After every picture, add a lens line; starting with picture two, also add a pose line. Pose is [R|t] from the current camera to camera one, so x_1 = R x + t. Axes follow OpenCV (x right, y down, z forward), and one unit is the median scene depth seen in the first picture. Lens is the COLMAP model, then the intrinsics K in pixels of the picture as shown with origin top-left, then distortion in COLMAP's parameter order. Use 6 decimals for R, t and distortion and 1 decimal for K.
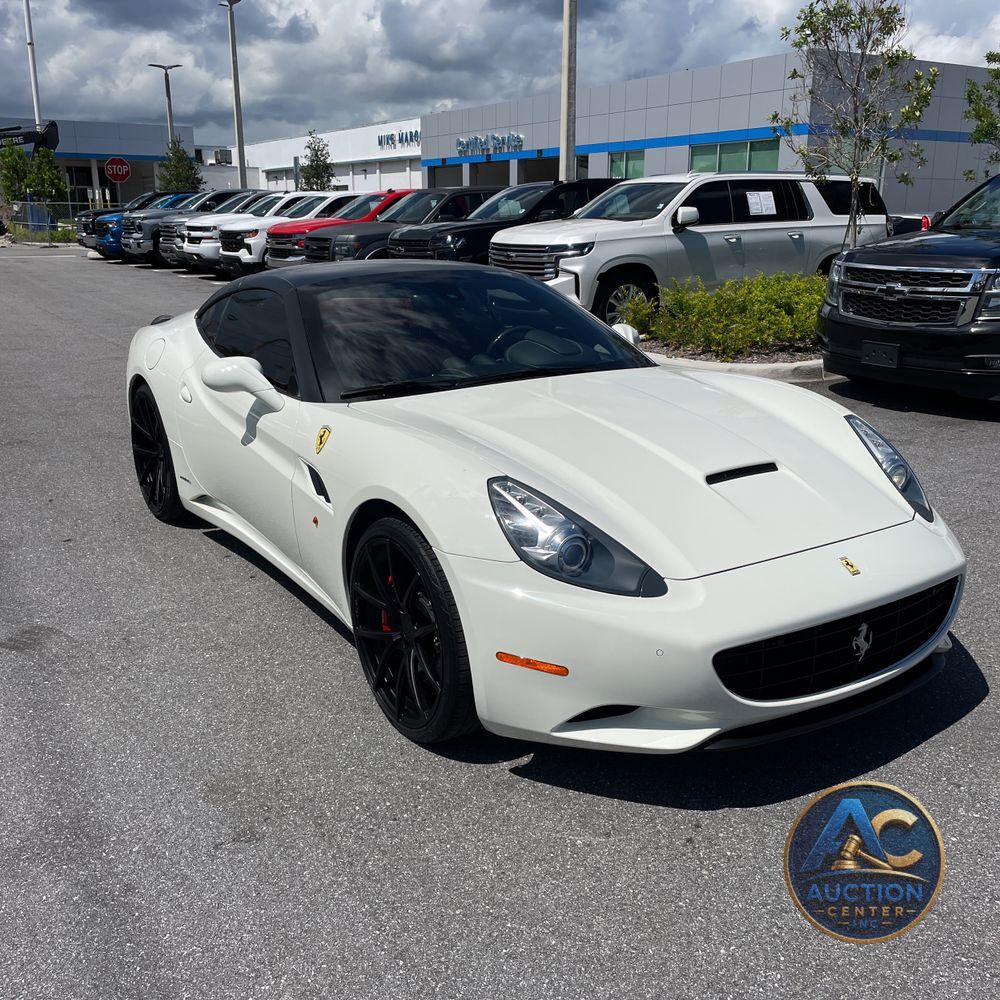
lens RADIAL K [[1013.4, 0, 497.4], [0, 1013.4, 493.4], [0, 0, 1]] dist [0.027769, 0.000000]
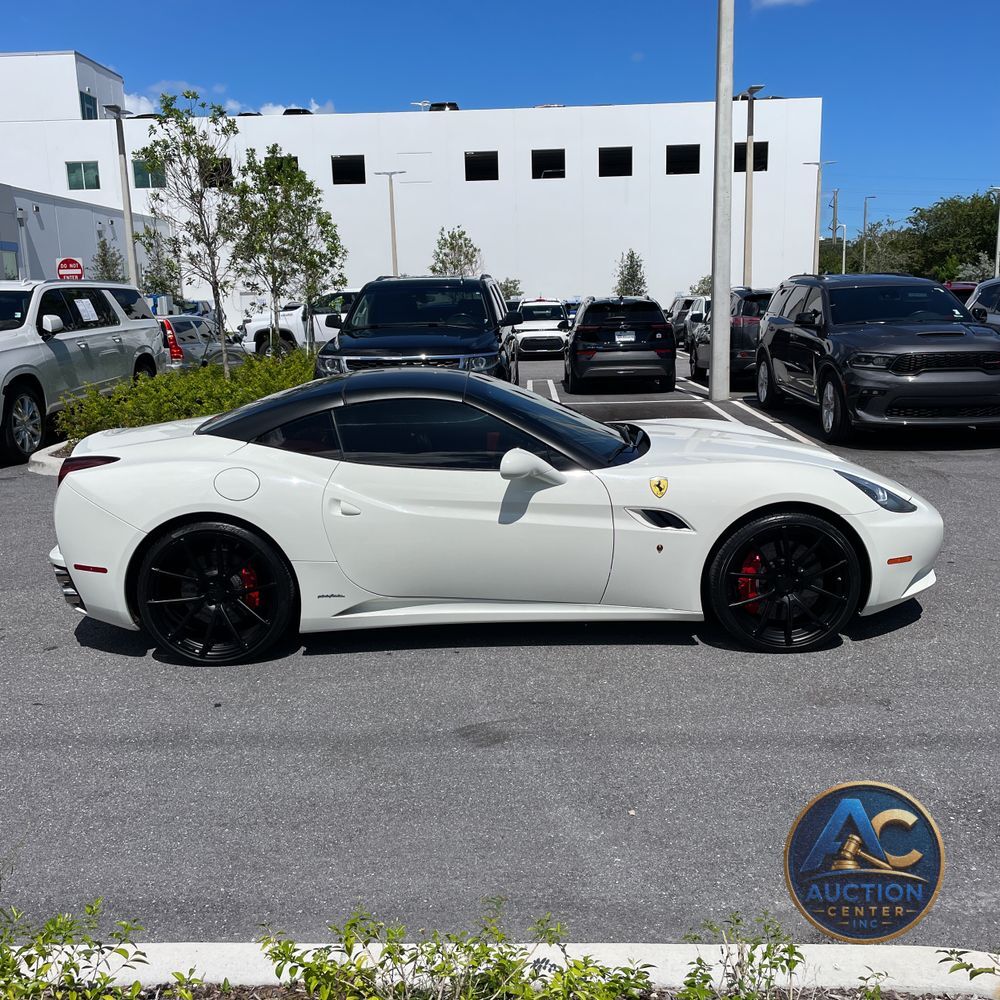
lens RADIAL K [[1013.4, 0, 502.1], [0, 1013.4, 496.5], [0, 0, 1]] dist [0.027769, 0.000000]
pose [[0.544557, -0.172966, 0.820695, -0.416954], [0.245534, 0.968512, 0.041200, -0.044115], [-0.801979, 0.179073, 0.569879, 0.114652]]
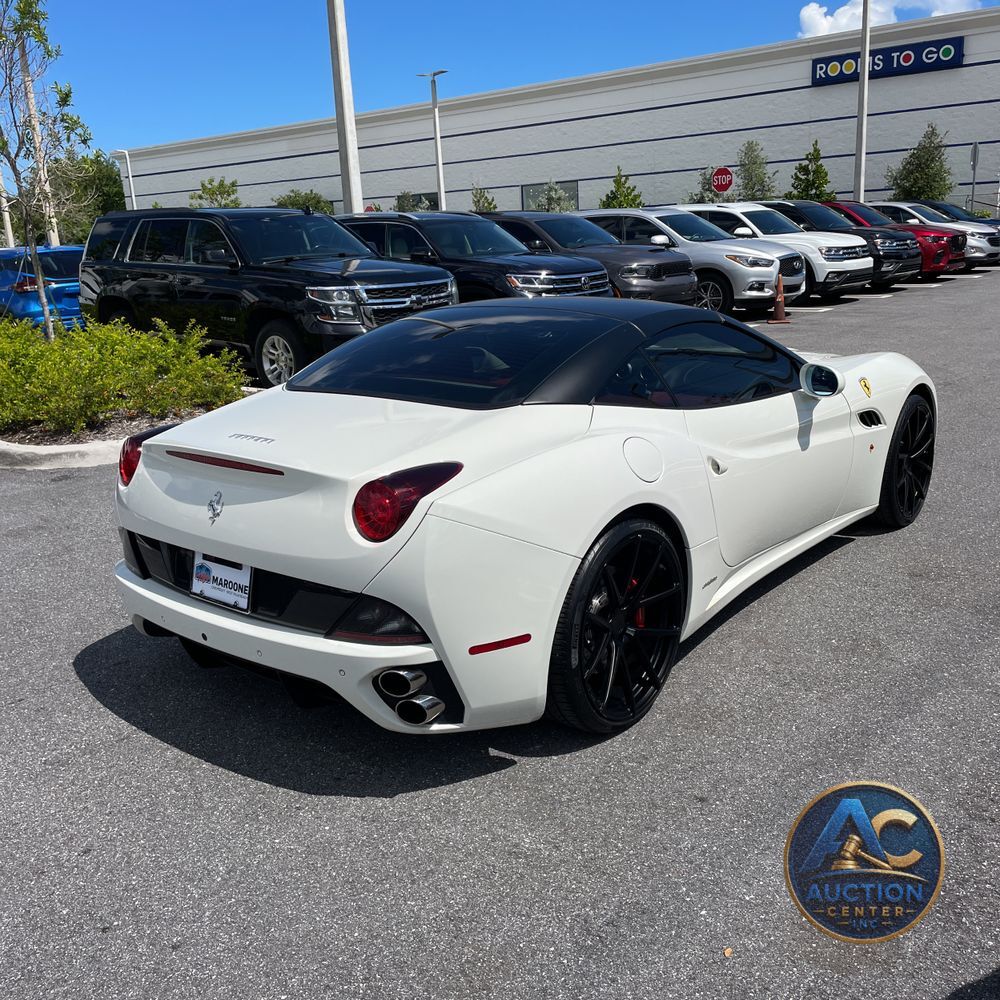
lens RADIAL K [[1013.4, 0, 501.0], [0, 1013.4, 507.5], [0, 0, 1]] dist [0.027769, 0.000000]
pose [[-0.296738, -0.236312, 0.925258, -0.395307], [0.304209, 0.895031, 0.326154, -0.149886], [-0.905209, 0.378254, -0.193702, 0.522651]]
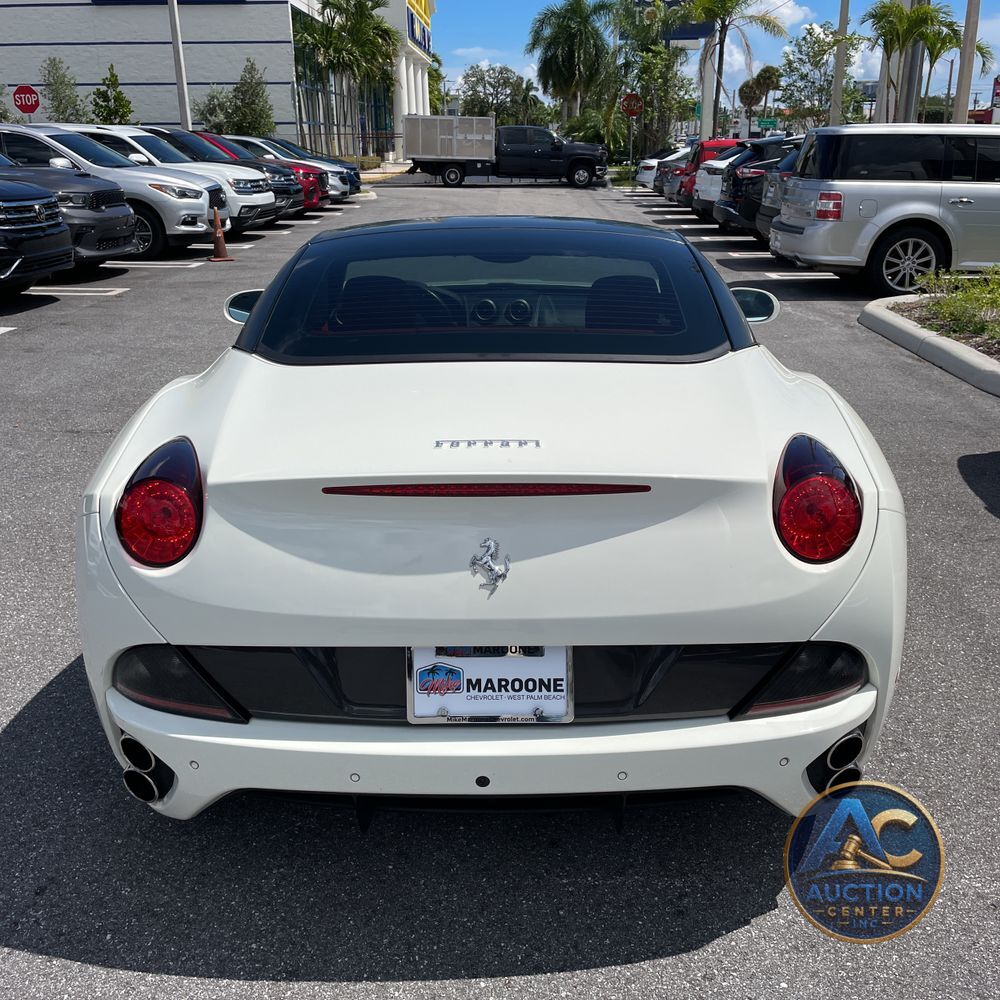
lens RADIAL K [[1013.4, 0, 503.9], [0, 1013.4, 503.2], [0, 0, 1]] dist [0.027769, 0.000000]
pose [[-0.836435, -0.175089, 0.519347, -0.174064], [0.155623, 0.832719, 0.531376, -0.182205], [-0.525508, 0.525283, -0.669267, 0.659314]]
